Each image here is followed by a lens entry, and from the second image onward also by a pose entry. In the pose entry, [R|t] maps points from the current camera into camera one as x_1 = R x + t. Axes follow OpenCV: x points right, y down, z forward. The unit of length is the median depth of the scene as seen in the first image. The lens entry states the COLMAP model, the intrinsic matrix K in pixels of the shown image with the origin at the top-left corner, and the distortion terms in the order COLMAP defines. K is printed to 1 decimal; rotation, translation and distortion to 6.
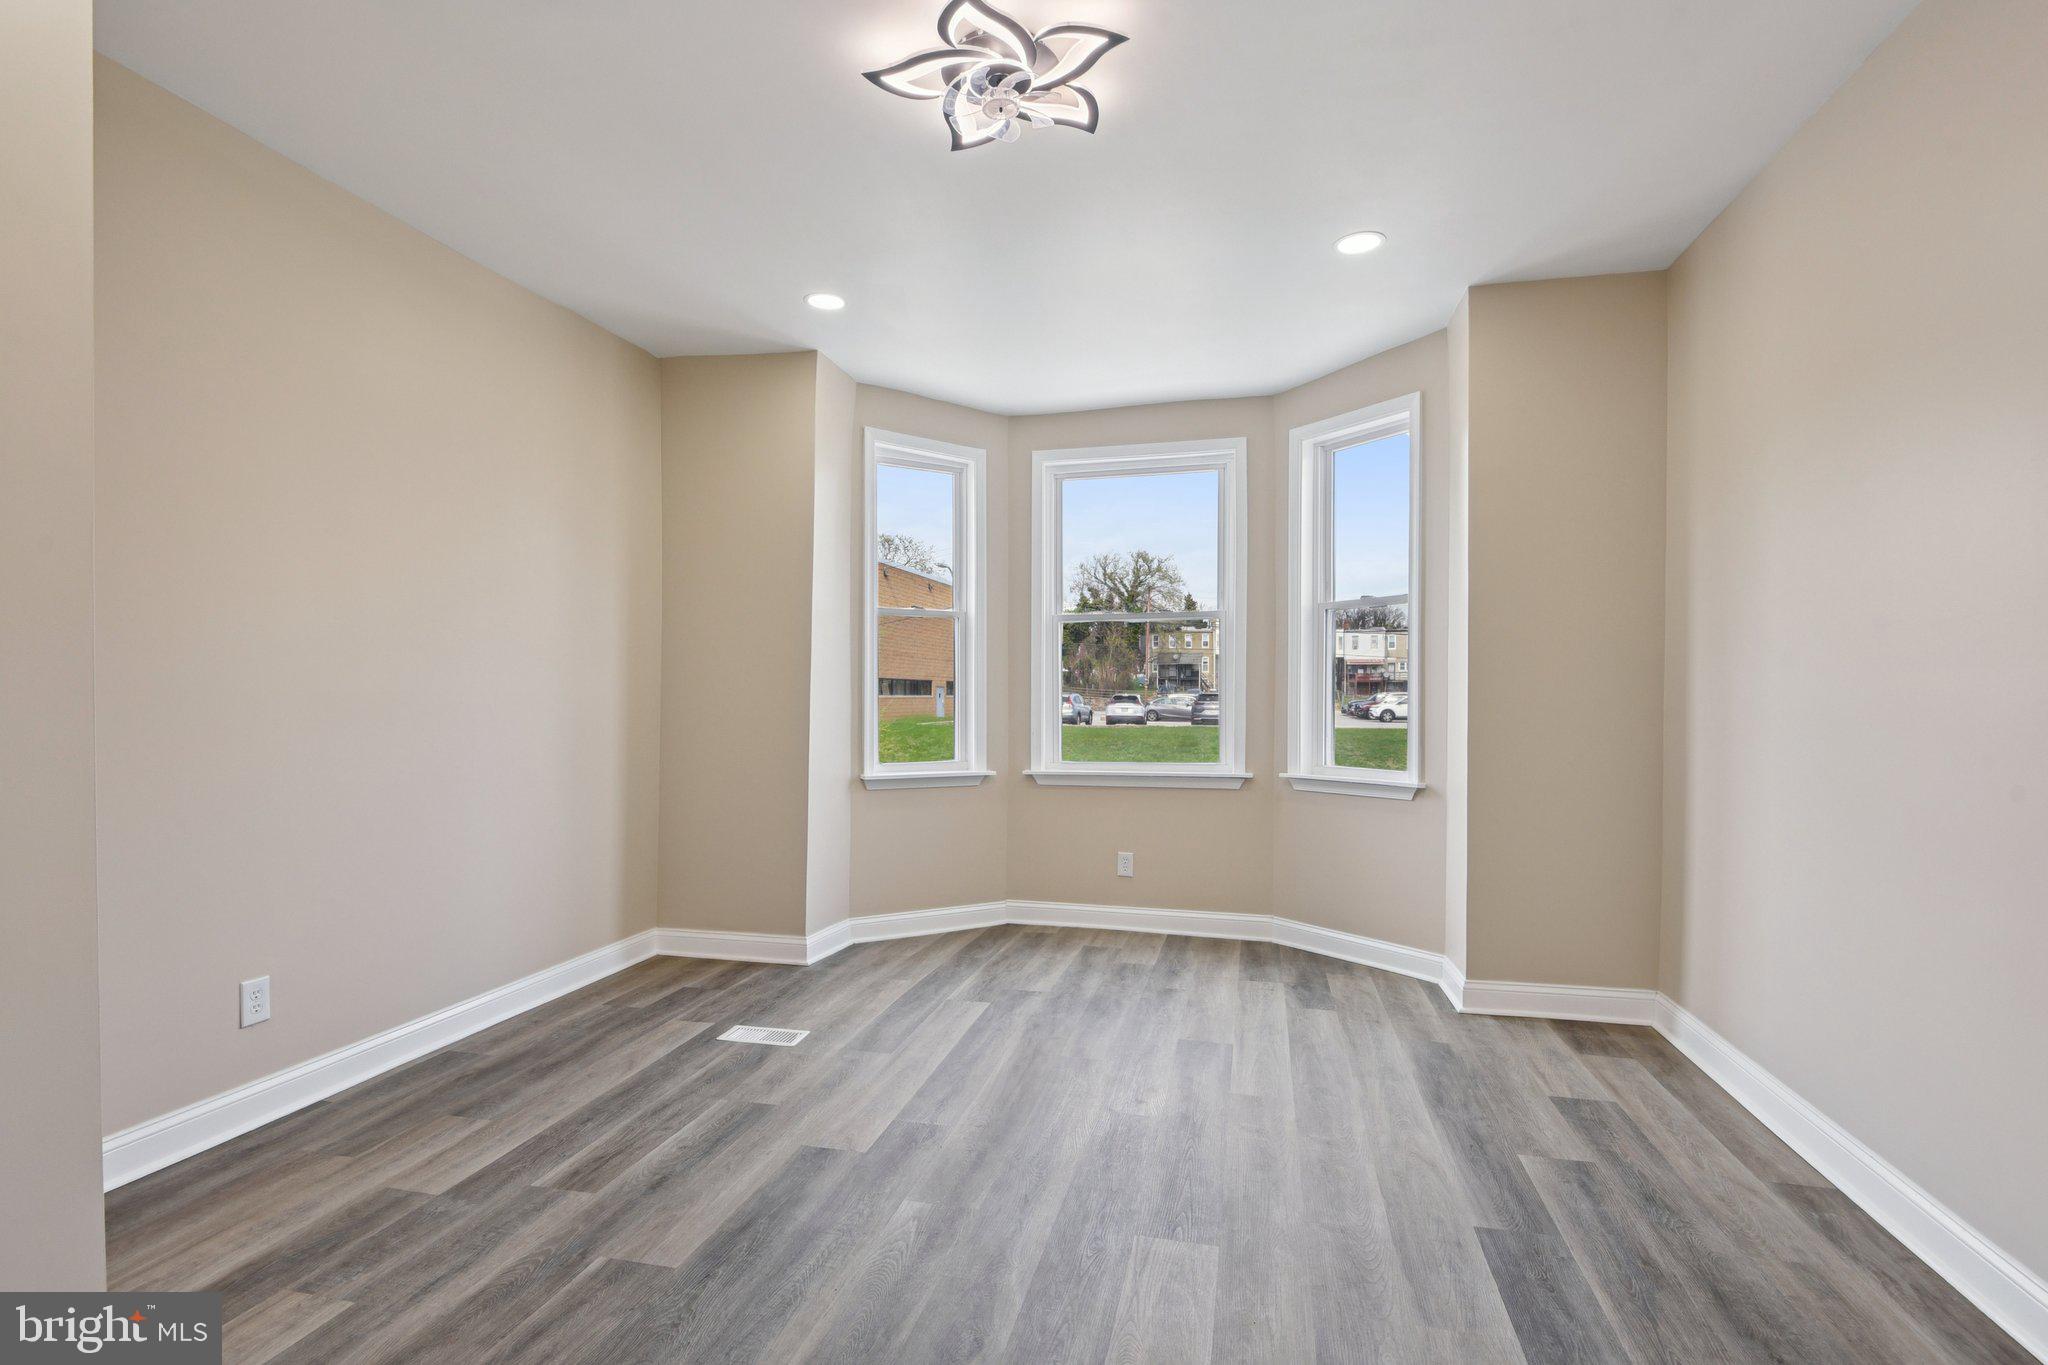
lens RADIAL K [[971.0, 0, 1026.9], [0, 971.0, 684.1], [0, 0, 1]] dist [0.025036, -0.019271]
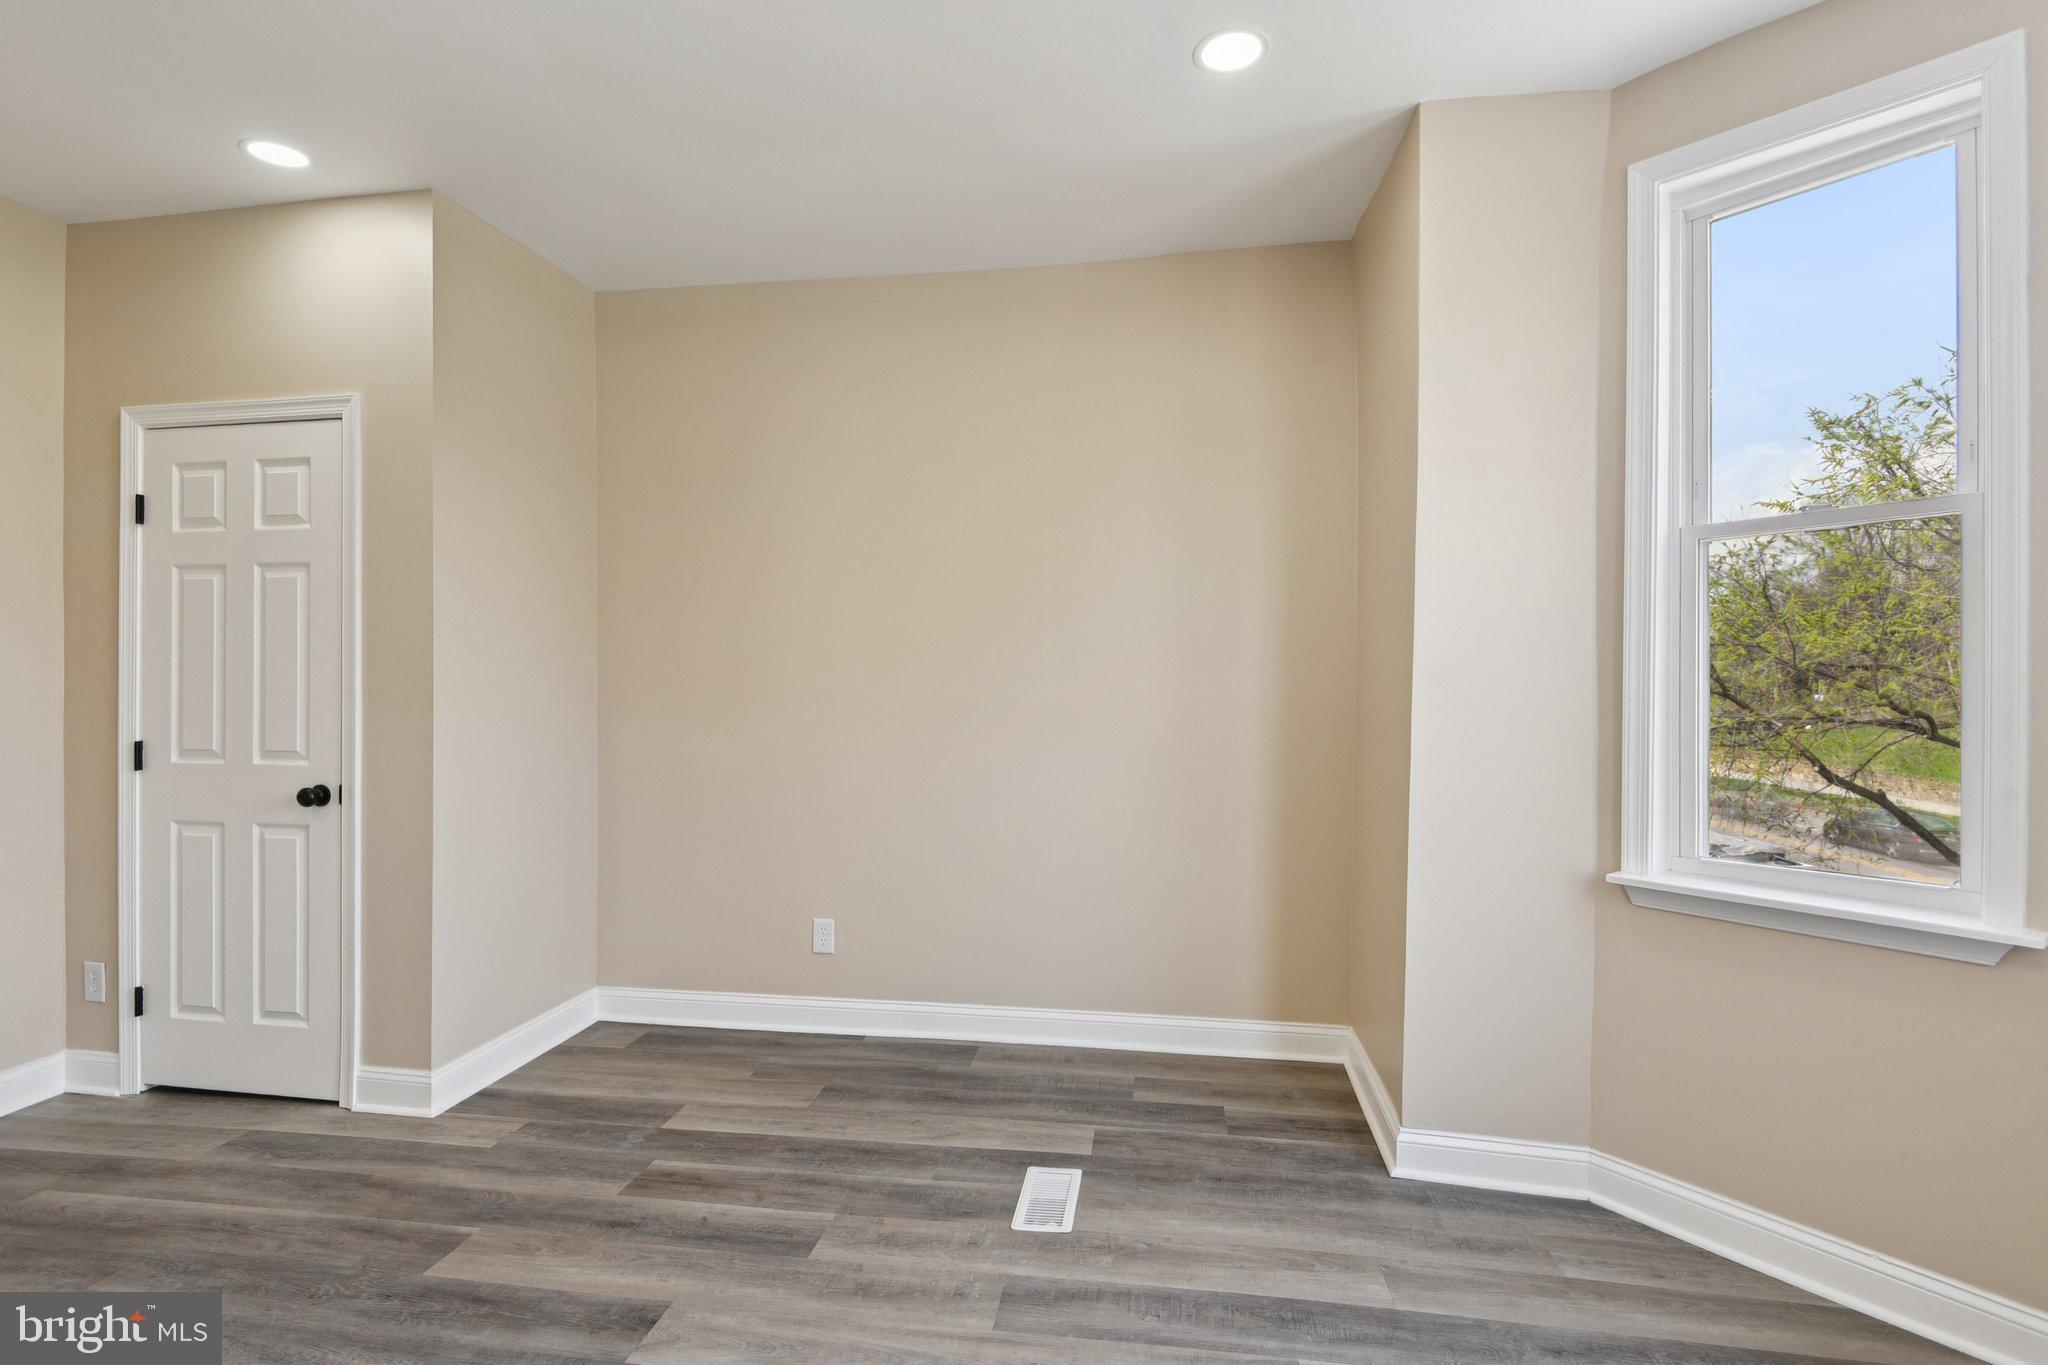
lens RADIAL K [[971.0, 0, 1026.9], [0, 971.0, 684.1], [0, 0, 1]] dist [0.025036, -0.019271]
pose [[0.080270, -0.002616, -0.996770, 0.527052], [0.012261, 0.999923, -0.001637, -0.010887], [0.996698, -0.012090, 0.080296, 1.140743]]
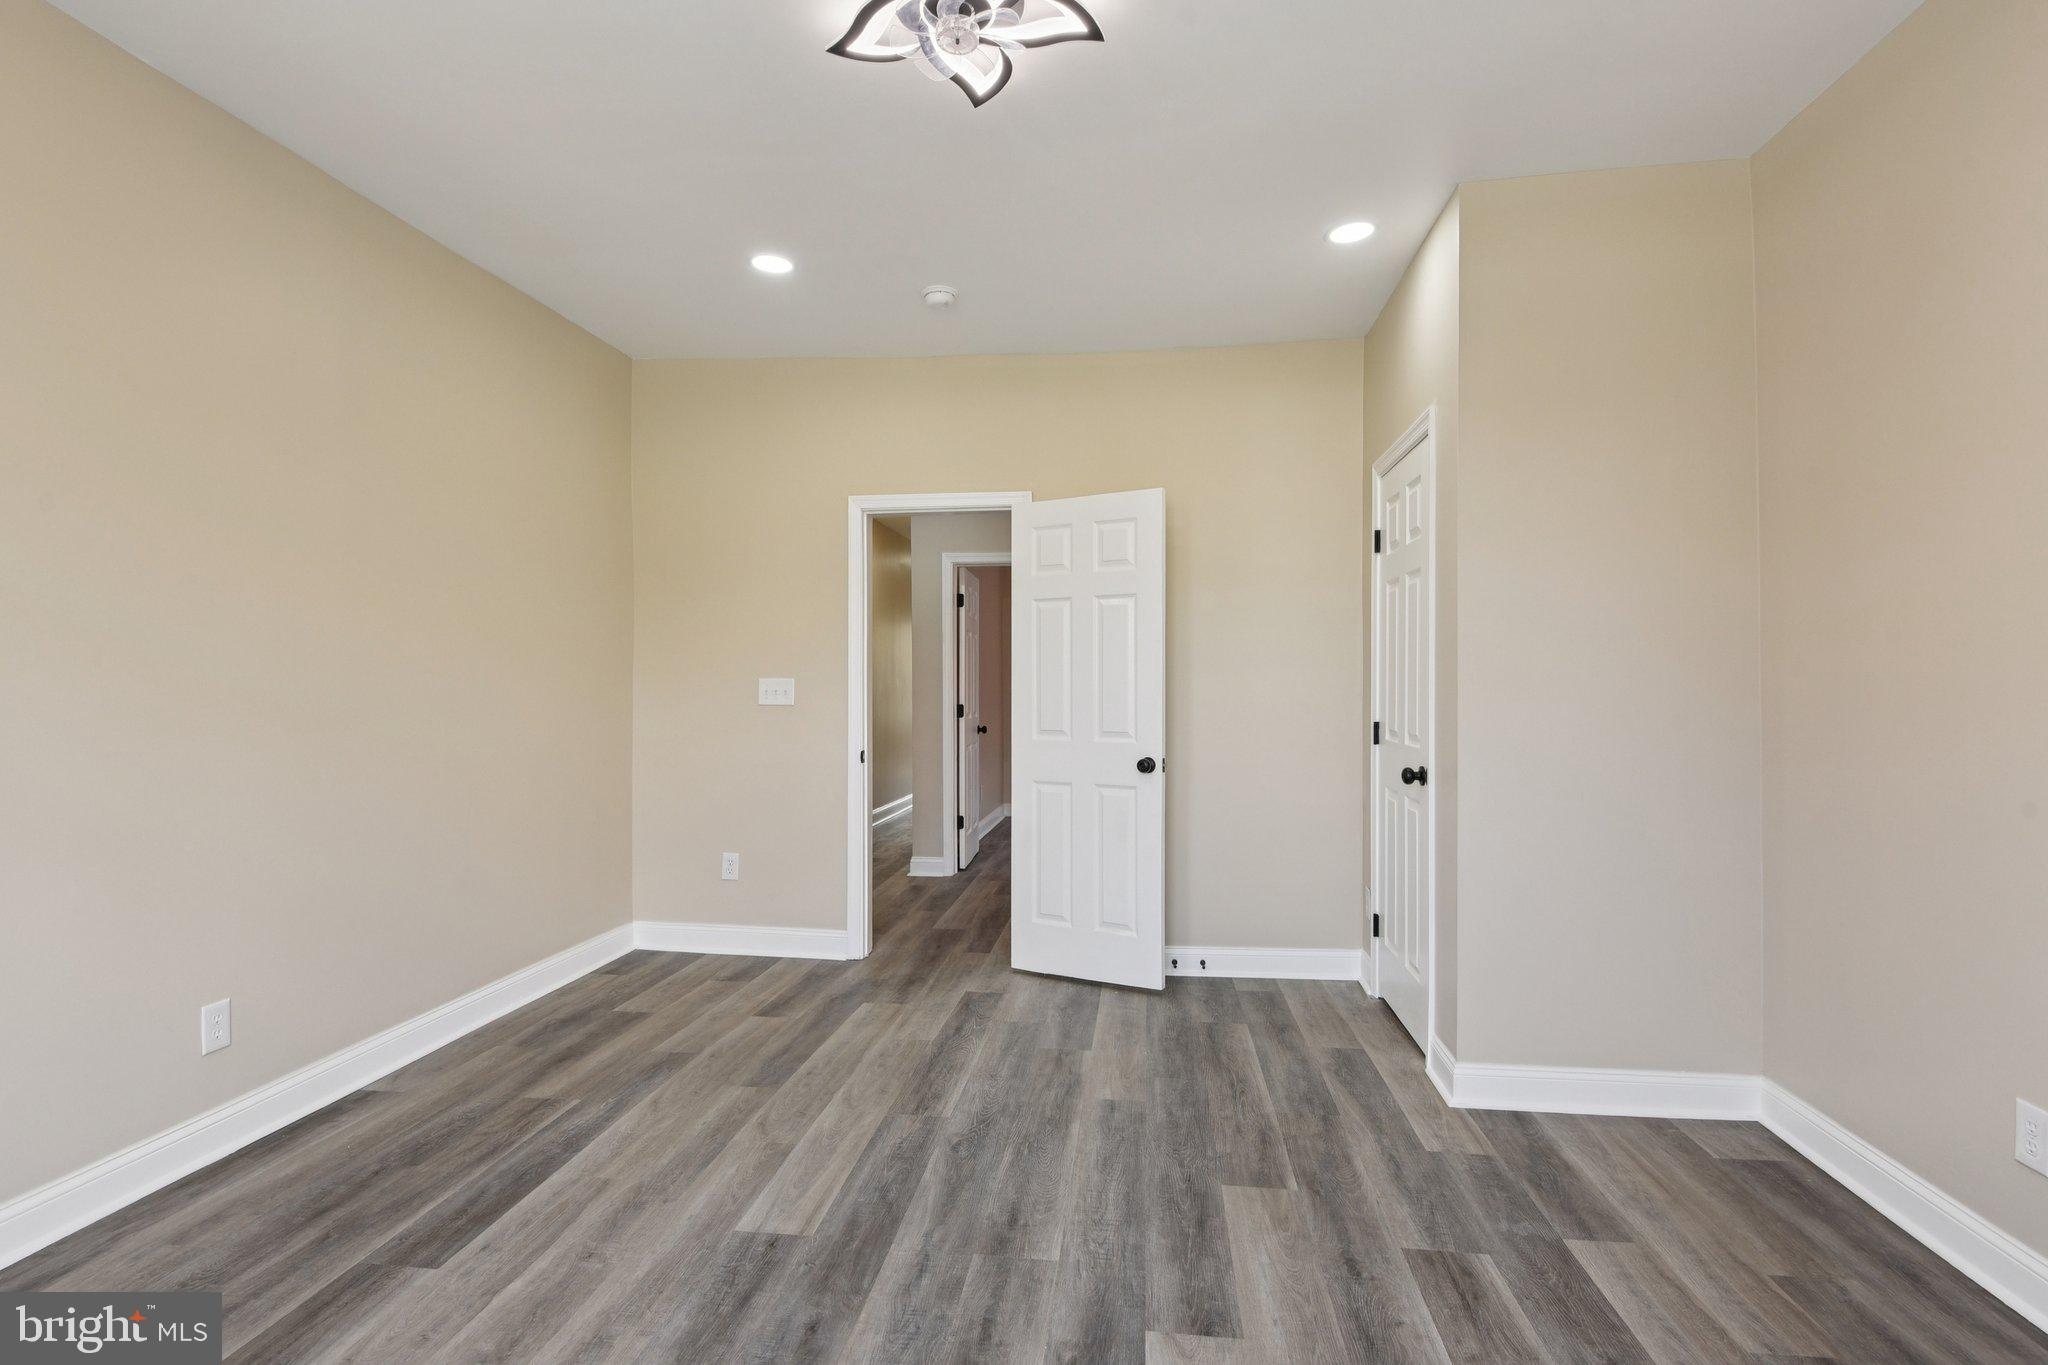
lens RADIAL K [[993.9, 0, 1007.1], [0, 993.9, 691.0], [0, 0, 1]] dist [0.002860, -0.019062]
pose [[-0.996300, -0.001435, -0.085934, -0.000169], [-0.000696, 0.999963, -0.008624, 0.012159], [0.085944, -0.008532, -0.996263, 1.584911]]
